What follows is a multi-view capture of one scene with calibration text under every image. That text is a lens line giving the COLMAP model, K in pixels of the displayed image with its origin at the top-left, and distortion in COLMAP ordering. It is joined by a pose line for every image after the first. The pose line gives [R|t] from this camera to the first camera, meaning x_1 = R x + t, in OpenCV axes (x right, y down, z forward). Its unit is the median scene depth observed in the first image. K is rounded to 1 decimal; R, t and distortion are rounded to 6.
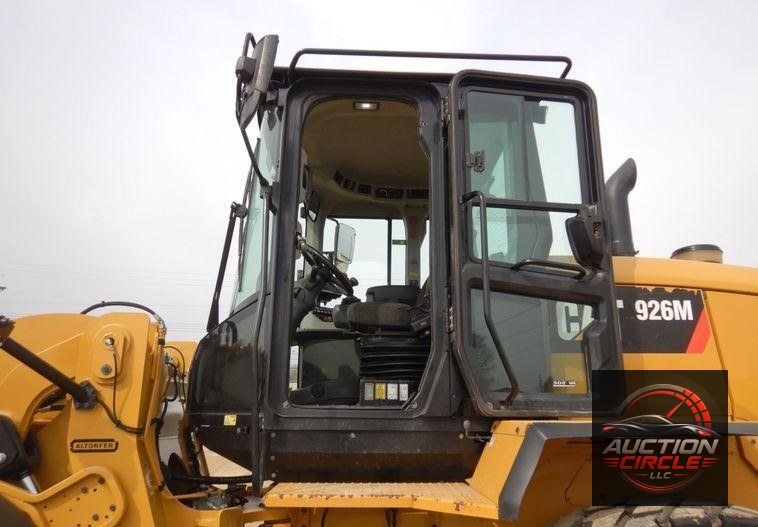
lens RADIAL K [[530.4, 0, 378.3], [0, 530.4, 284.7], [0, 0, 1]] dist [-0.005958, 0.000831]
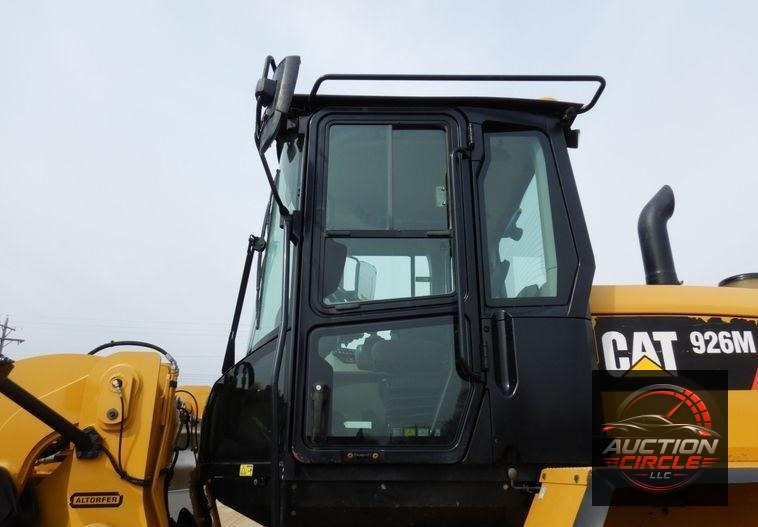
lens RADIAL K [[530.4, 0, 378.3], [0, 530.4, 284.7], [0, 0, 1]] dist [-0.005958, 0.000831]
pose [[0.999497, -0.016461, -0.027095, -0.024830], [0.013907, 0.995674, -0.091871, 0.026793], [0.028490, 0.091448, 0.995402, 0.078332]]
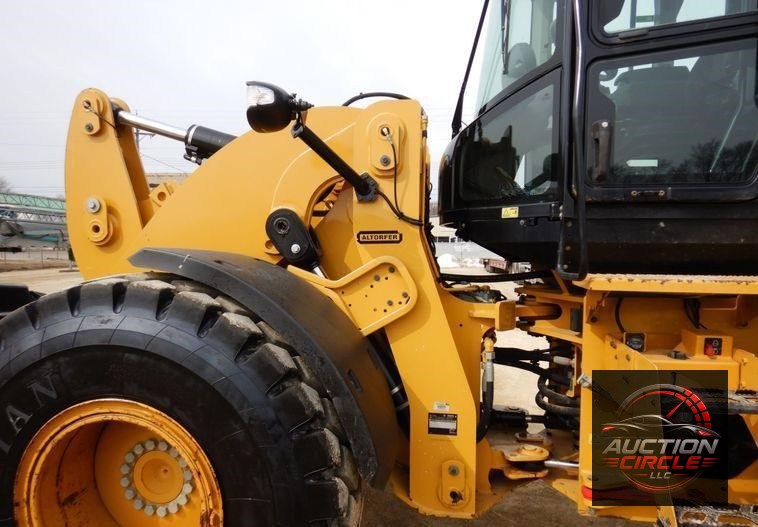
lens RADIAL K [[530.4, 0, 378.3], [0, 530.4, 284.7], [0, 0, 1]] dist [-0.005958, 0.000831]
pose [[0.974969, 0.016391, -0.221734, -0.294270], [0.050502, 0.954887, 0.292645, 0.089014], [0.216527, -0.296518, 0.930157, 0.030388]]
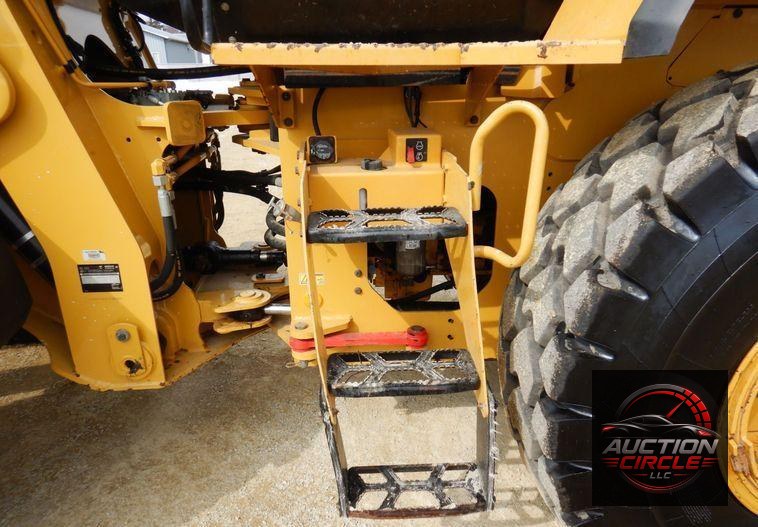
lens RADIAL K [[530.4, 0, 378.3], [0, 530.4, 284.7], [0, 0, 1]] dist [-0.005958, 0.000831]
pose [[0.999909, -0.012210, 0.005713, -0.027076], [0.006652, 0.815518, 0.578694, 0.217272], [-0.011725, -0.578603, 0.815525, 0.287059]]
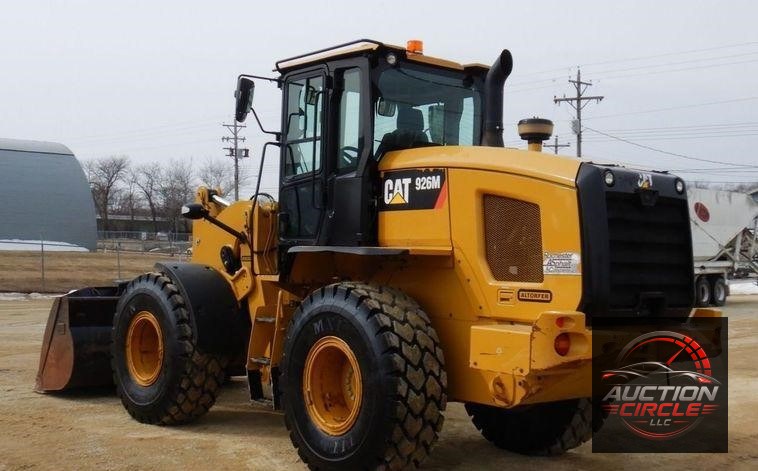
lens RADIAL K [[927.9, 0, 379.0], [0, 927.9, 235.5], [0, 0, 1]] dist [0.002039, 0.001582]
pose [[0.597994, -0.010274, -0.801434, 2.910607], [0.170392, 0.978690, 0.114593, -0.154883], [0.783179, -0.205084, 0.587002, -0.870027]]
